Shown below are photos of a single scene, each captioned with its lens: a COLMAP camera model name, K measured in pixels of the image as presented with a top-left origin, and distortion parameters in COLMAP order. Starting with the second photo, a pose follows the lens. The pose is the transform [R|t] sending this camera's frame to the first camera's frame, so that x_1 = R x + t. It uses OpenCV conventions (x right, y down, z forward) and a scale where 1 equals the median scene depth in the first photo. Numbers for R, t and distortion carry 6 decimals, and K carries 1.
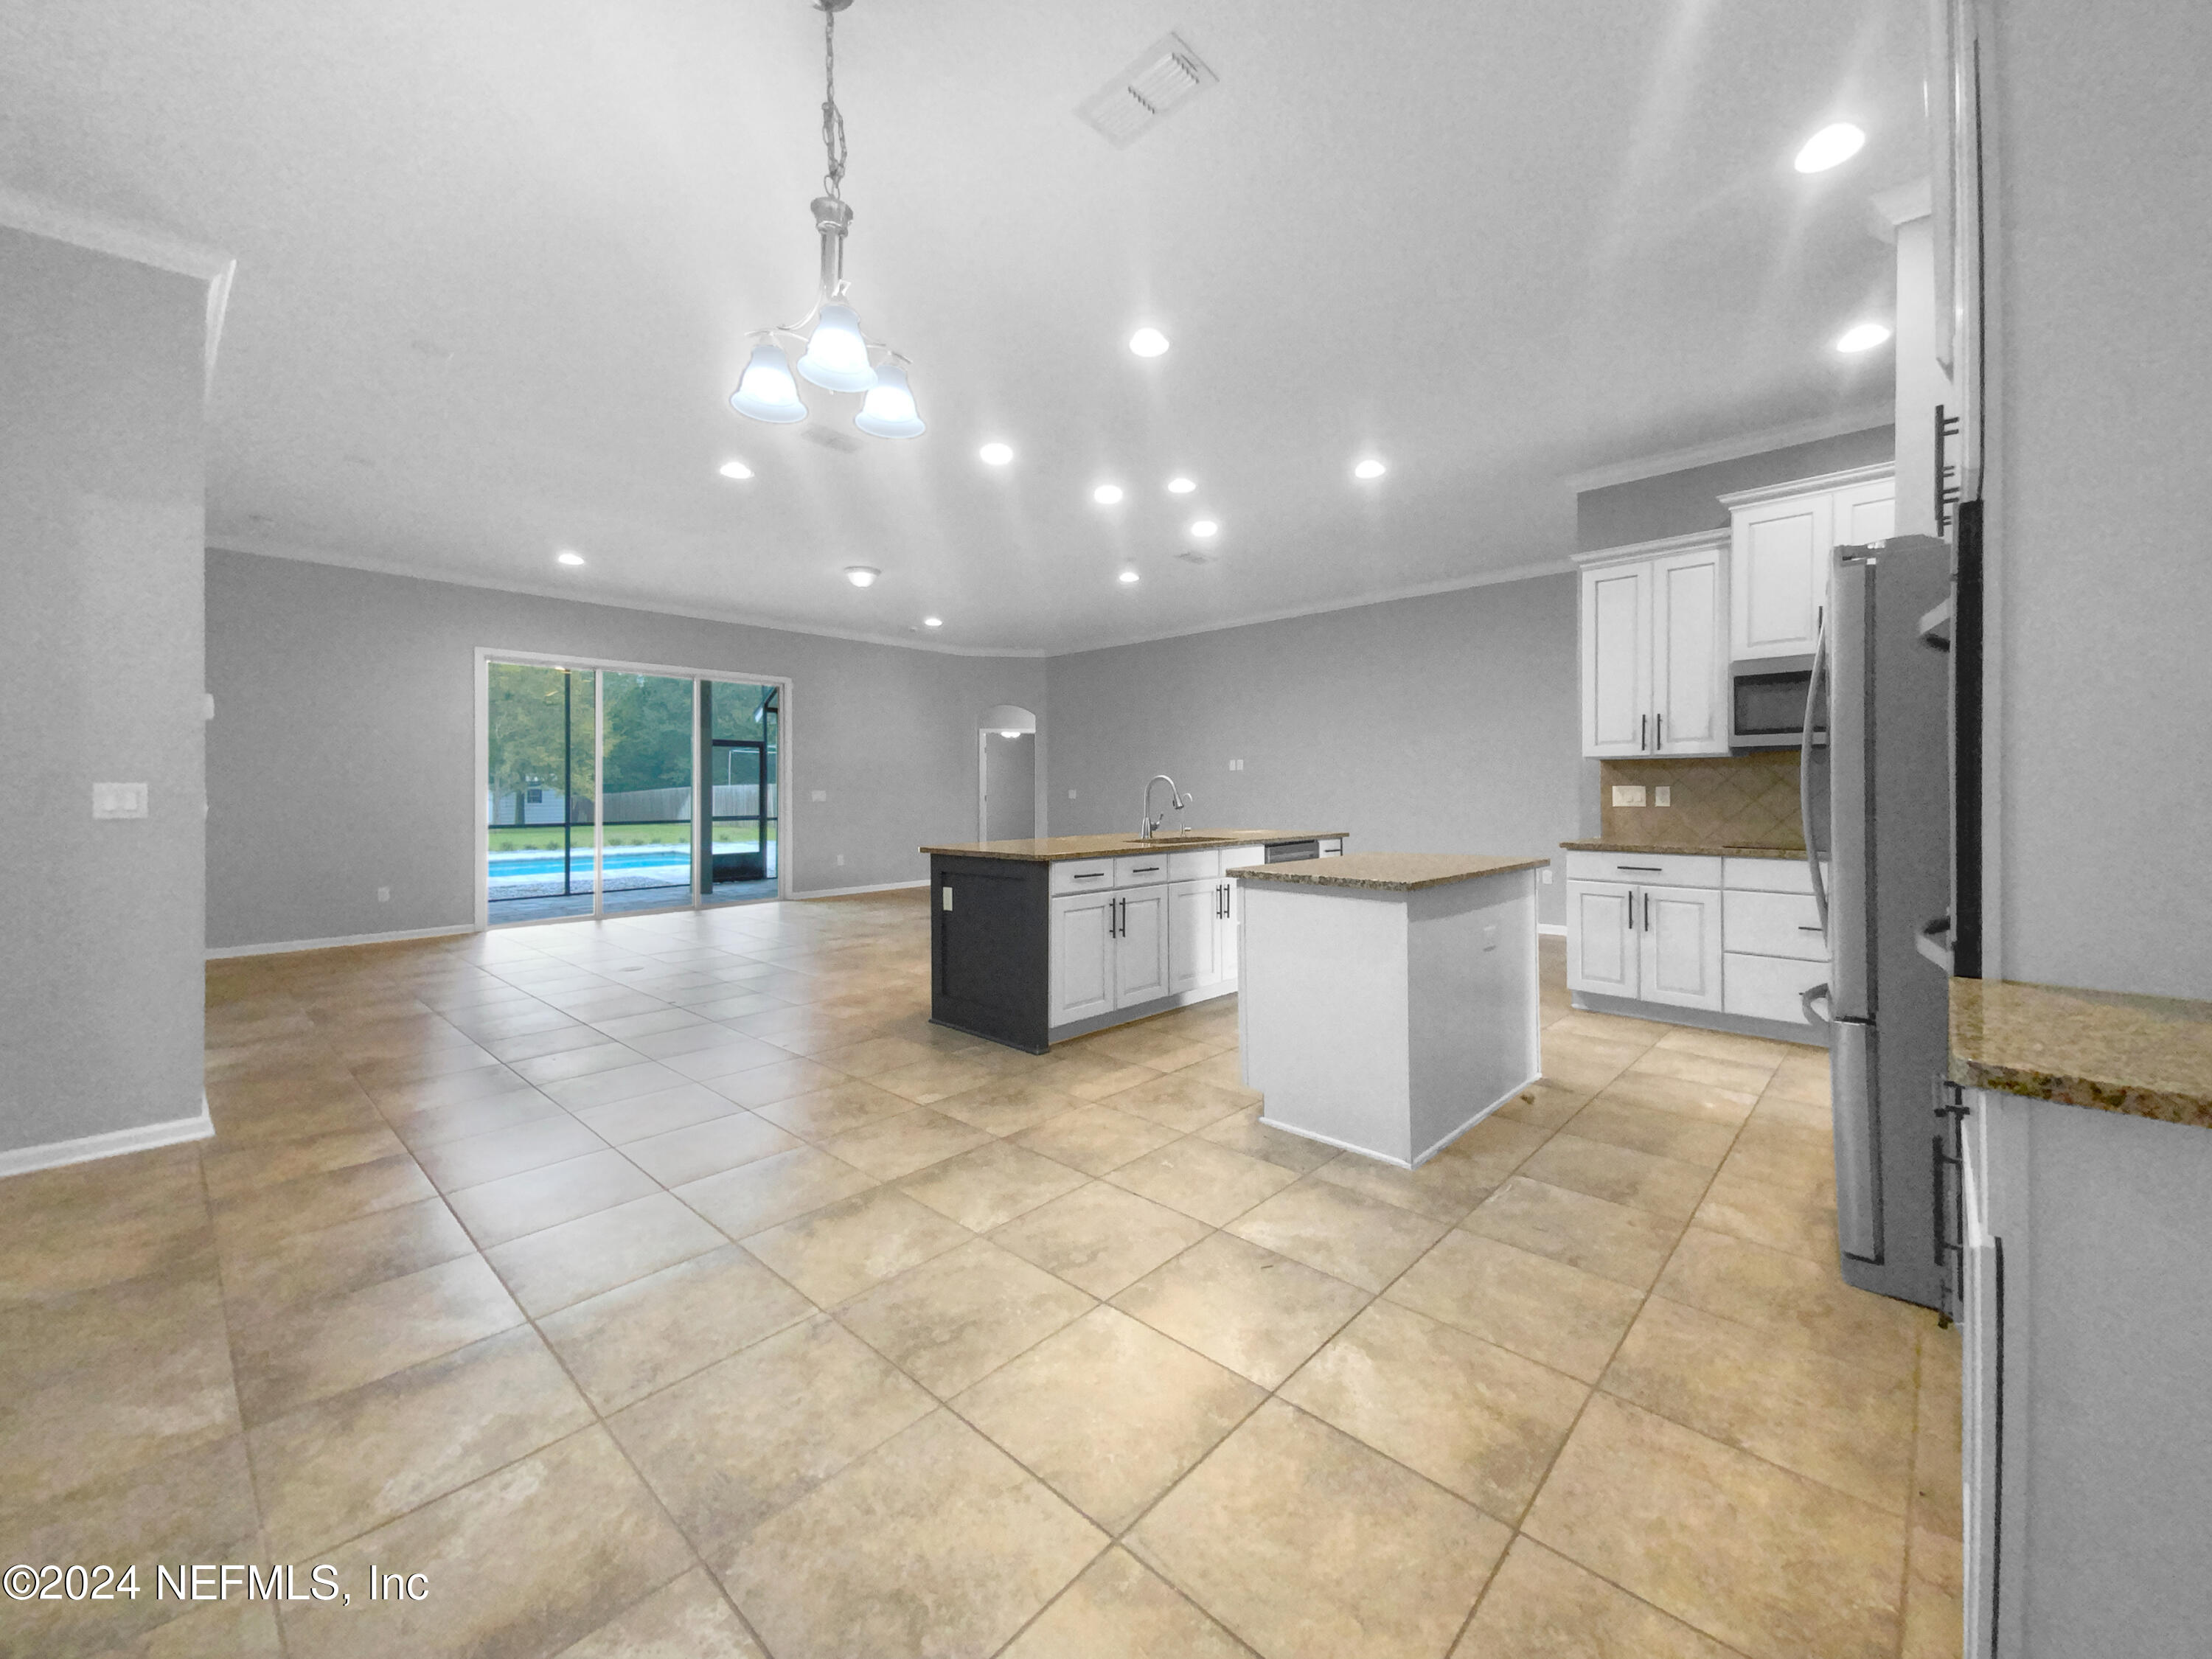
lens RADIAL K [[874.3, 0, 1102.3], [0, 874.3, 786.9], [0, 0, 1]] dist [0.032552, -0.009001]
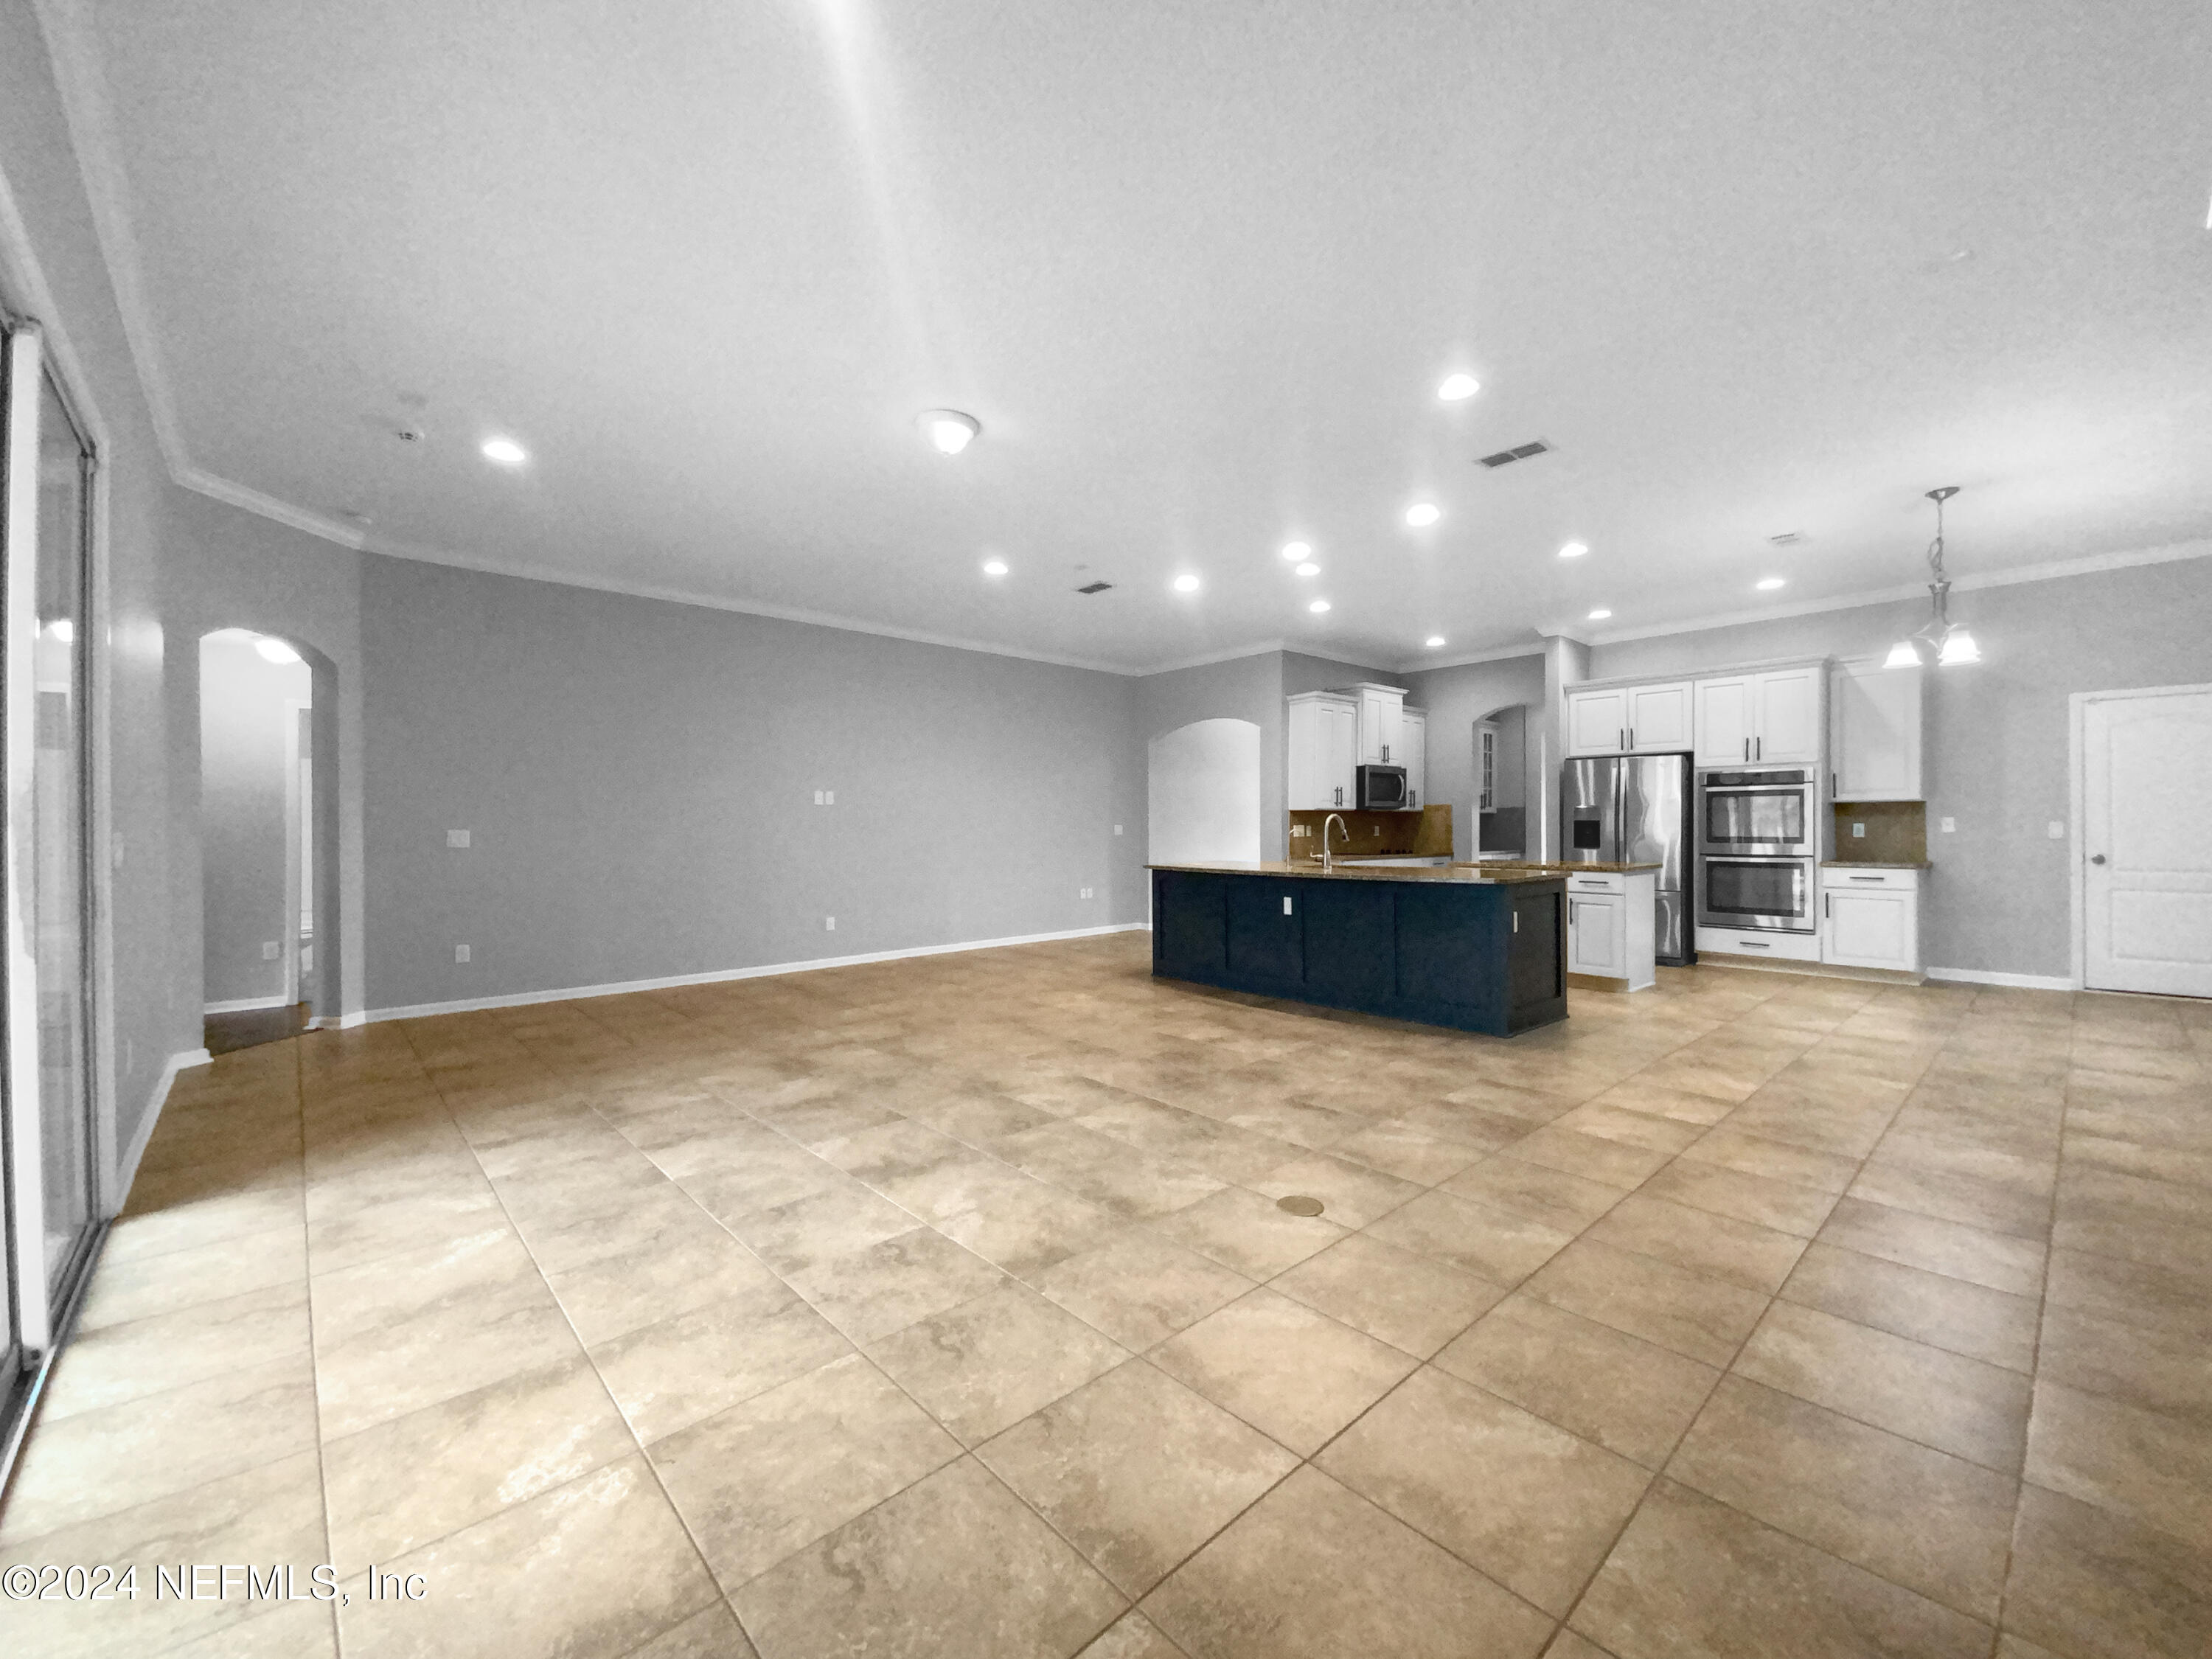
lens RADIAL K [[880.7, 0, 1083.3], [0, 880.7, 830.5], [0, 0, 1]] dist [-0.000776, -0.000407]
pose [[0.096325, -0.003019, 0.995345, -2.036961], [-0.000494, 0.999995, 0.003081, 0.008236], [-0.995350, -0.000789, 0.096323, 2.157608]]
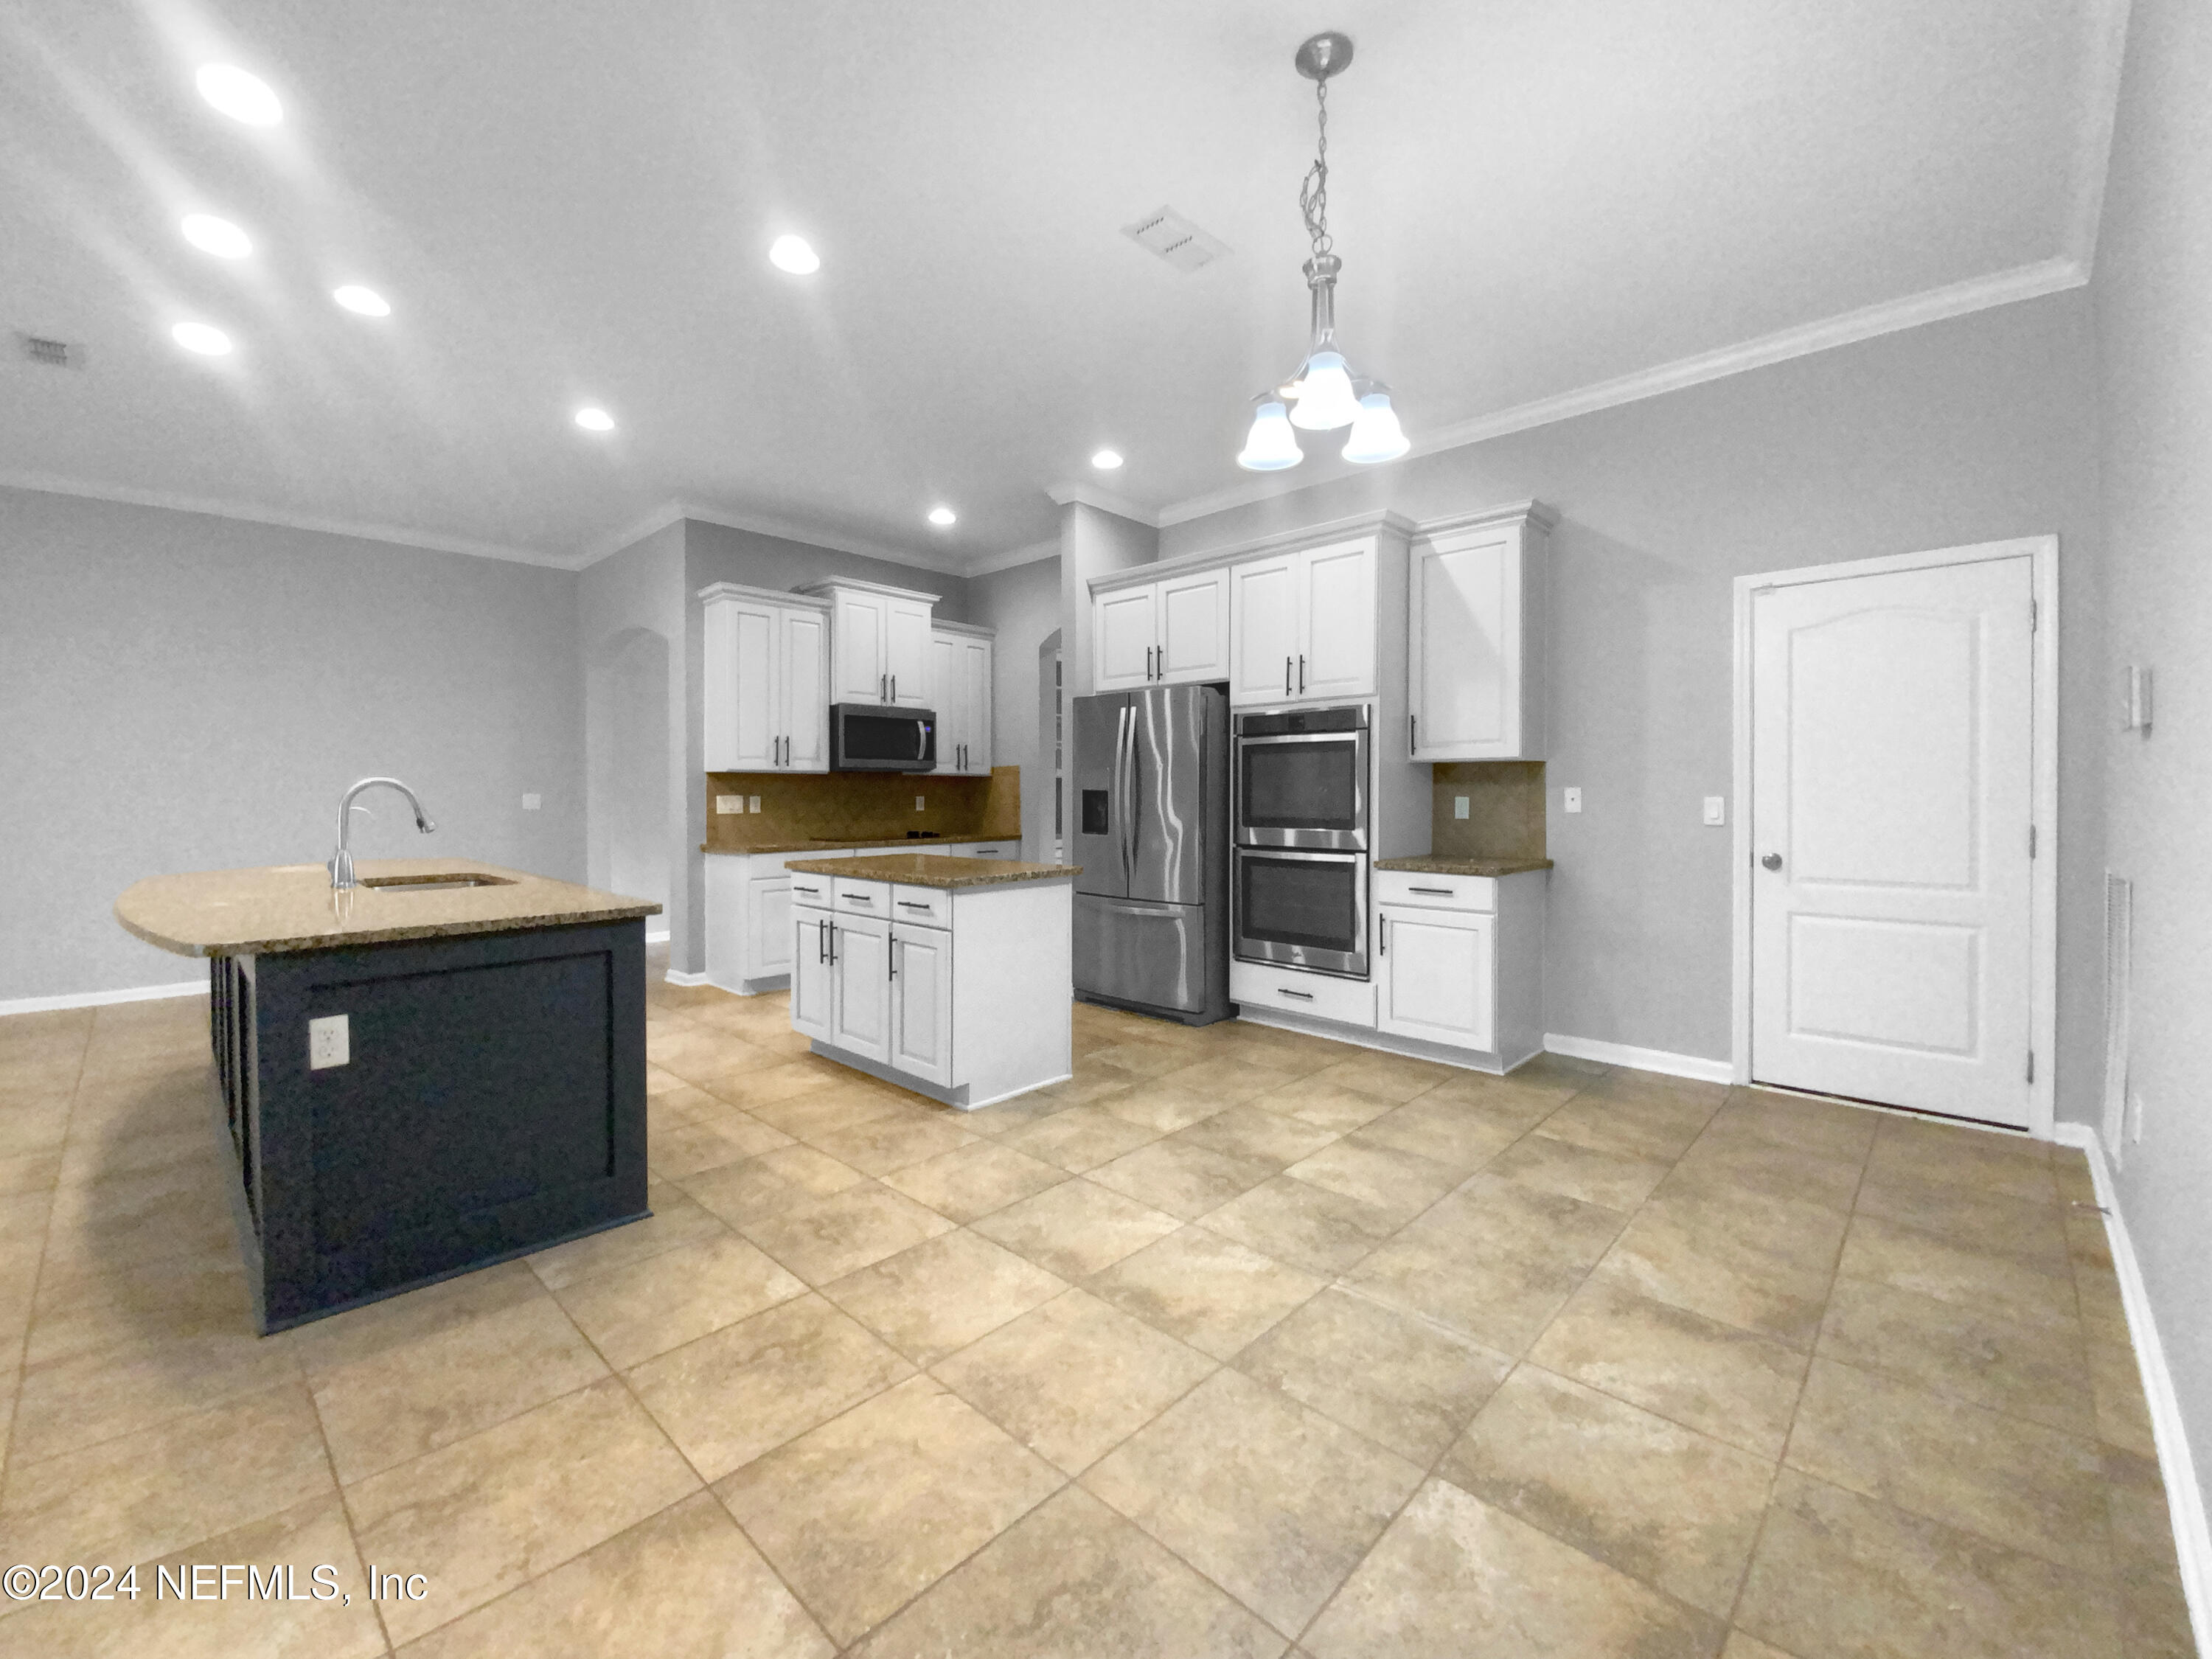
lens RADIAL K [[909.9, 0, 1113.0], [0, 909.9, 800.4], [0, 0, 1]] dist [0.011748, -0.010815]
pose [[0.000171, -0.007605, 0.999971, -0.986436], [-0.002992, 0.999967, 0.007606, -0.008330], [-0.999996, -0.002993, 0.000149, 0.871632]]
